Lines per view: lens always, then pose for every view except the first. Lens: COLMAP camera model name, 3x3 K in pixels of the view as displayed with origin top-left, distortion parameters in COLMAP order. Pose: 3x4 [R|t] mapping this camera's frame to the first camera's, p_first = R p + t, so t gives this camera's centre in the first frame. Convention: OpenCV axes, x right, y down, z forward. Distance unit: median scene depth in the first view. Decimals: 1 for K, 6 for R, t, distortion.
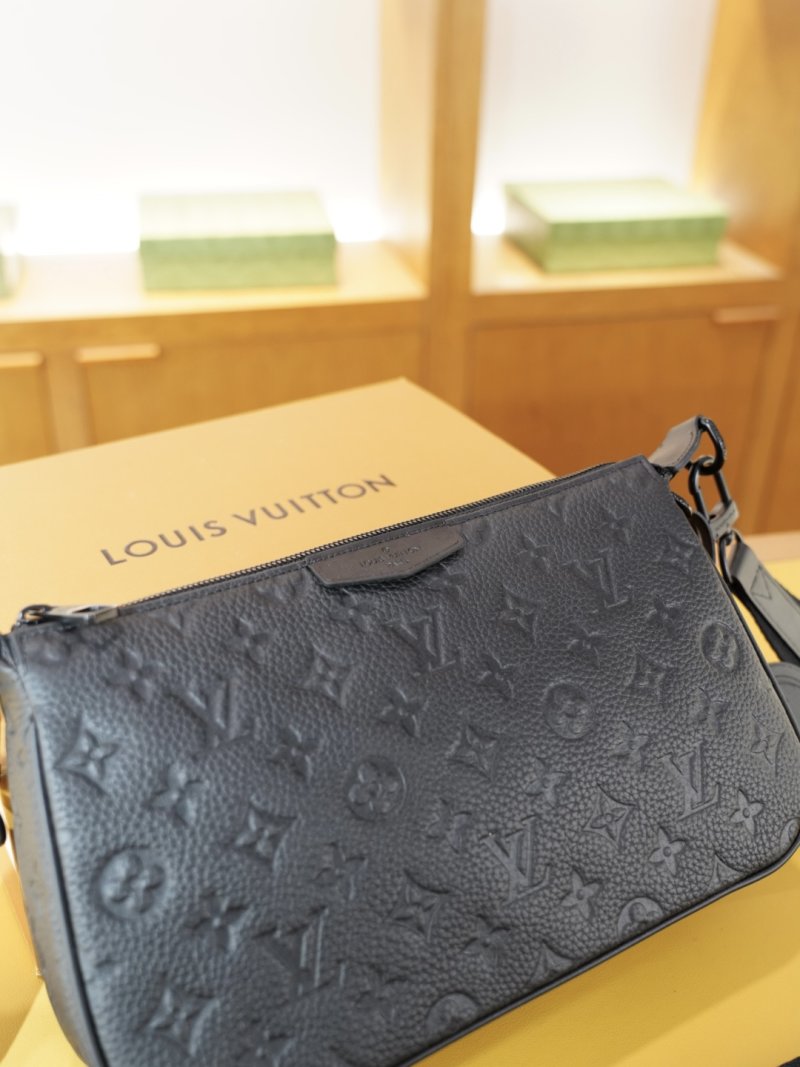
lens RADIAL K [[1035.6, 0, 393.2], [0, 1035.6, 539.8], [0, 0, 1]] dist [0.007448, 0.000000]
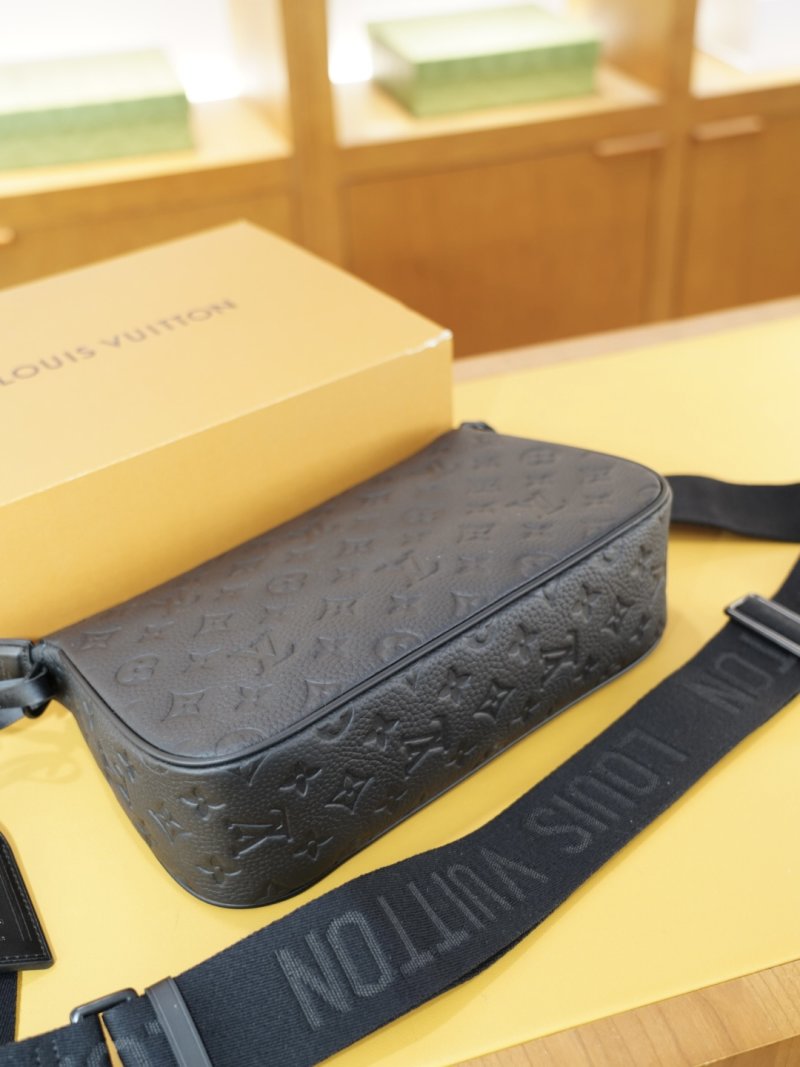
lens RADIAL K [[1242.3, 0, 394.4], [0, 1242.3, 537.3], [0, 0, 1]] dist [0.007068, 0.000000]
pose [[0.993390, -0.100444, 0.055565, 0.092403], [0.096755, 0.993149, 0.065526, 0.161904], [-0.061766, -0.059717, 0.996303, -0.531907]]
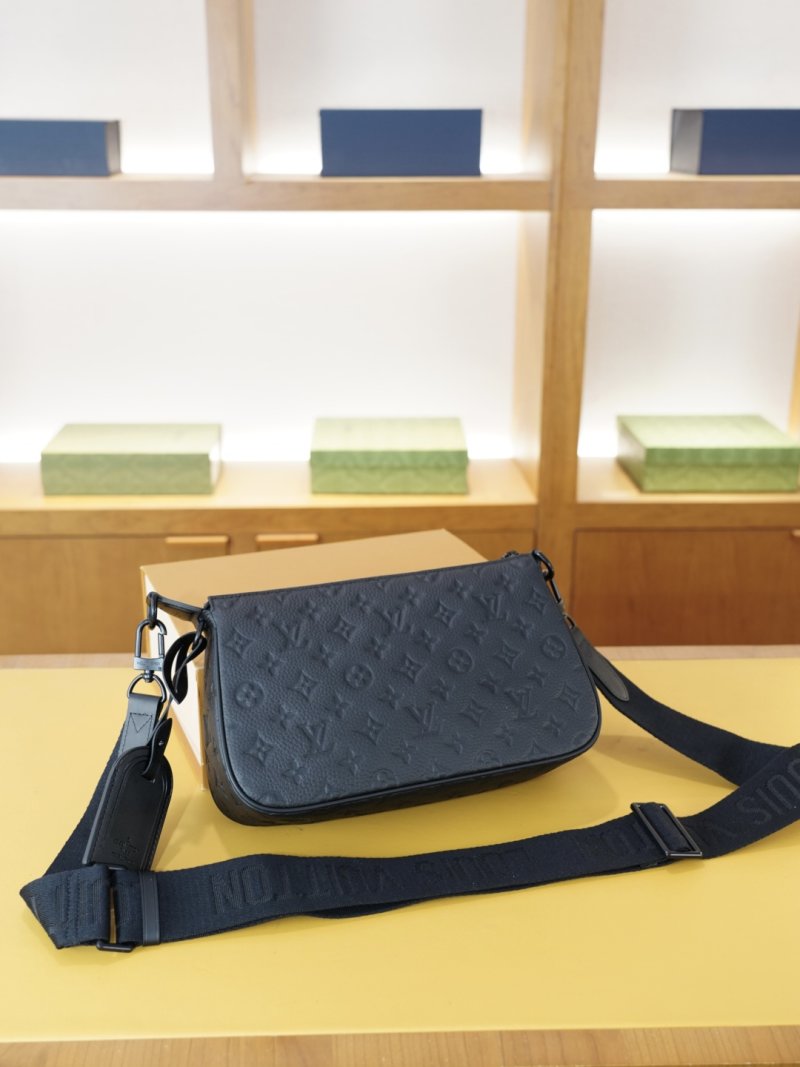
lens RADIAL K [[1211.5, 0, 404.5], [0, 1211.5, 528.6], [0, 0, 1]] dist [-0.014298, 0.000000]
pose [[0.983975, 0.042294, -0.173218, 0.428959], [-0.081378, 0.970906, -0.225210, 0.427108], [0.158654, 0.235697, 0.958789, -1.284719]]
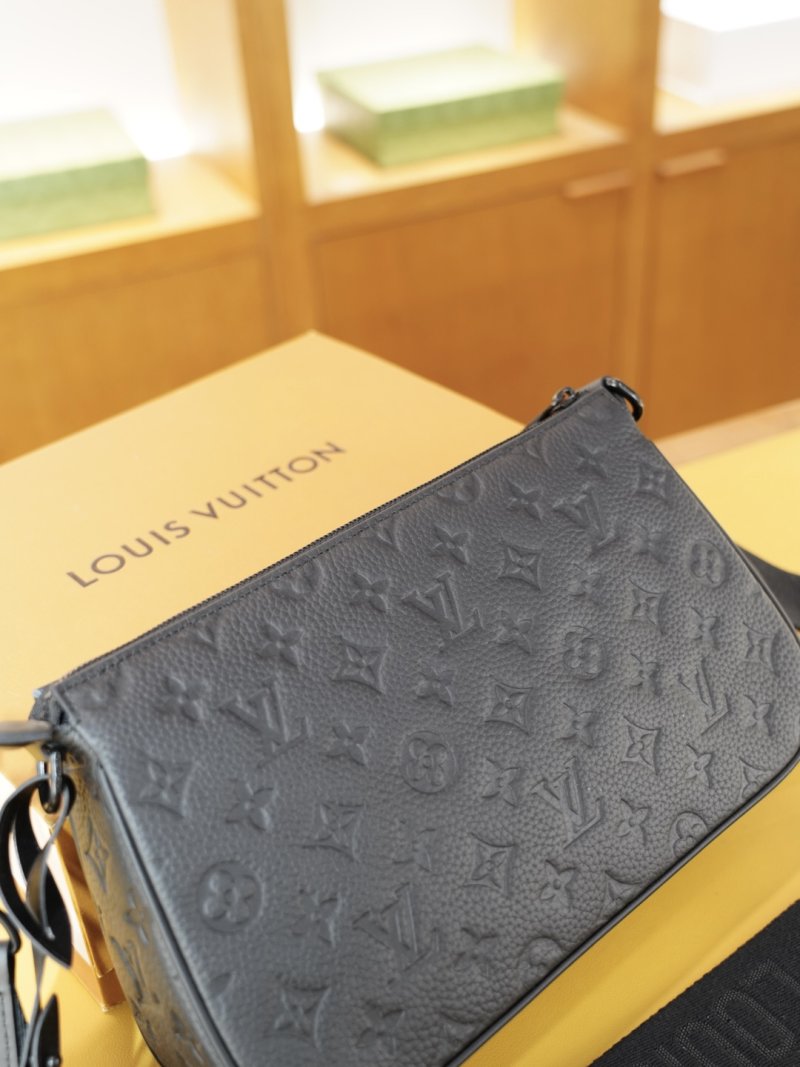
lens RADIAL K [[1211.5, 0, 386.8], [0, 1211.5, 504.4], [0, 0, 1]] dist [-0.014298, 0.000000]
pose [[0.976041, -0.164626, 0.142272, -0.157892], [0.159854, 0.986140, 0.044425, -0.059090], [-0.147614, -0.020618, 0.988830, -0.143898]]
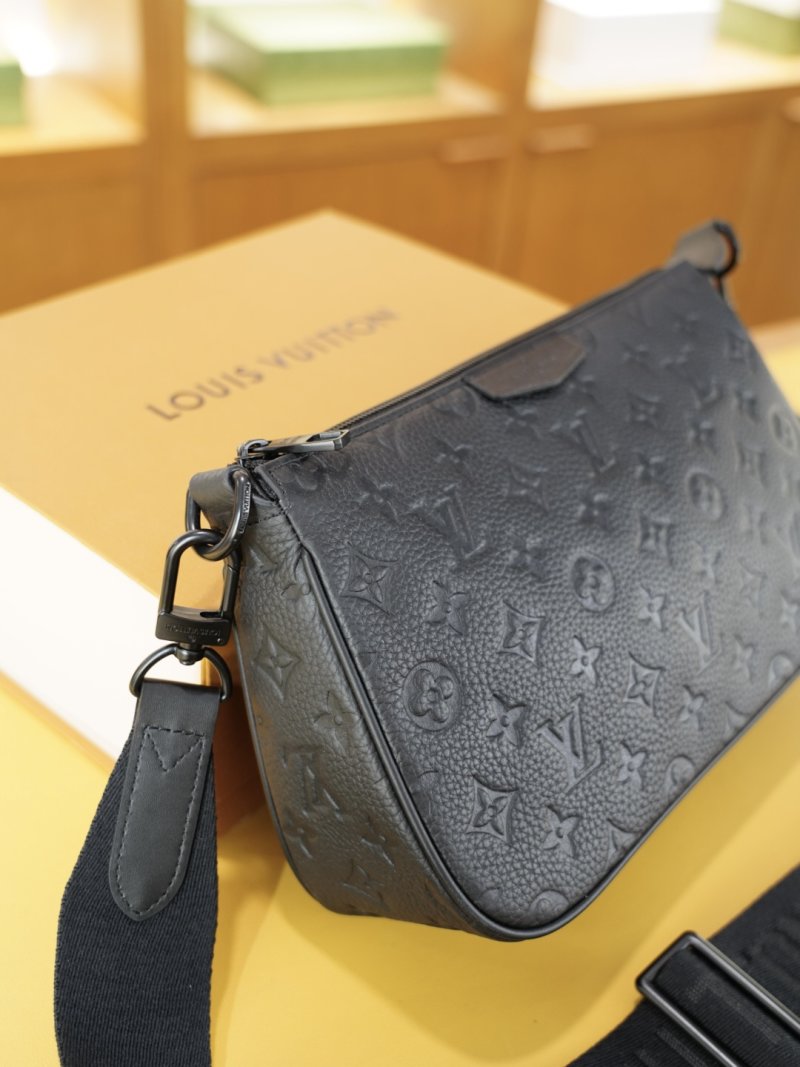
lens RADIAL K [[1211.5, 0, 419.2], [0, 1211.5, 522.5], [0, 0, 1]] dist [-0.014298, 0.000000]
pose [[0.930680, -0.124835, 0.343875, -0.472361], [0.101466, 0.991183, 0.085211, 0.047964], [-0.351480, -0.044413, 0.935141, -0.057282]]
